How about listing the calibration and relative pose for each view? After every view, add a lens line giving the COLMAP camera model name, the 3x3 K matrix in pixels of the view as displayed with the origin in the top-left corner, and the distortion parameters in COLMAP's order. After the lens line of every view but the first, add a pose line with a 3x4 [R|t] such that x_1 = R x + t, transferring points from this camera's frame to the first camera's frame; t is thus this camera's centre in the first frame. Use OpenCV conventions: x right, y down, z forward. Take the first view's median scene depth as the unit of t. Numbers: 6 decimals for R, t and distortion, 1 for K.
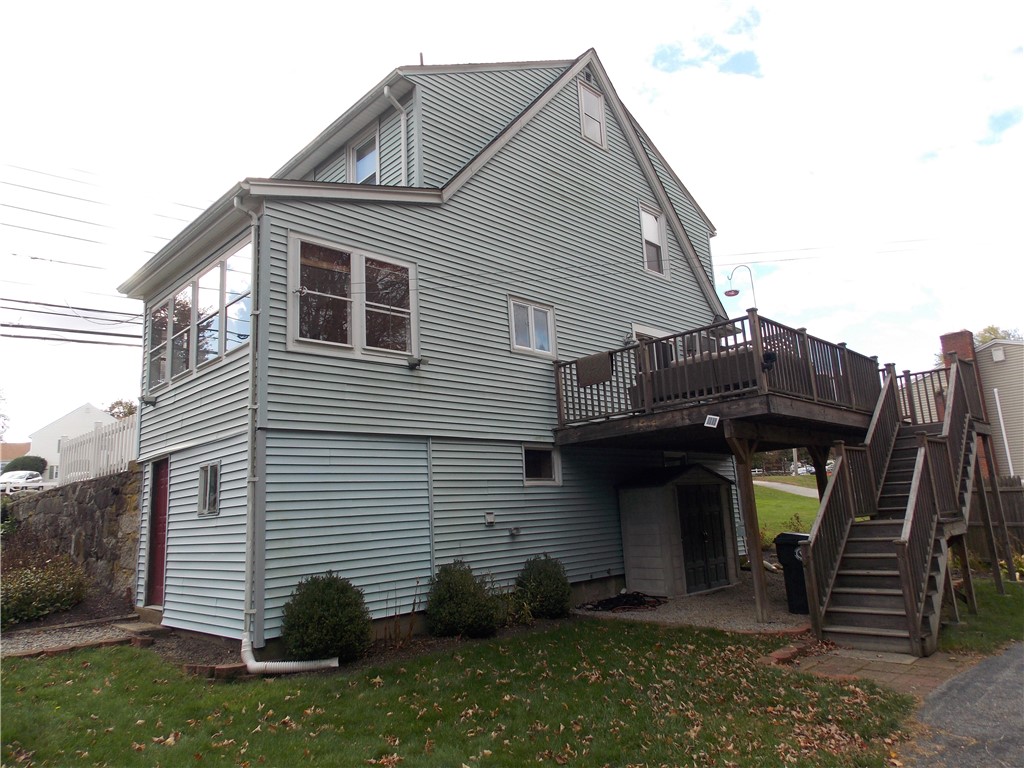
lens RADIAL K [[688.2, 0, 518.4], [0, 688.2, 380.4], [0, 0, 1]] dist [0.000029, 0.000274]
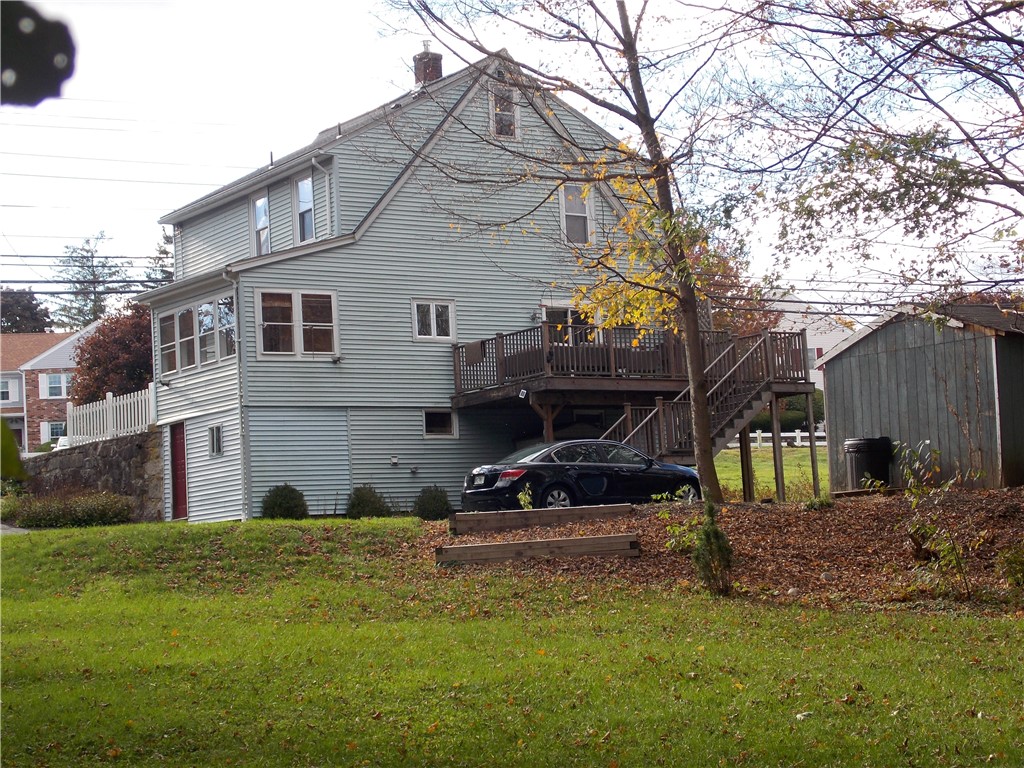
lens RADIAL K [[1950.3, 0, 511.3], [0, 1950.3, 388.3], [0, 0, 1]] dist [0.346845, 0.000000]
pose [[0.982344, -0.014844, -0.186492, 1.028036], [0.034567, 0.994085, 0.102960, -0.389881], [0.183860, -0.107589, 0.977047, -3.149935]]
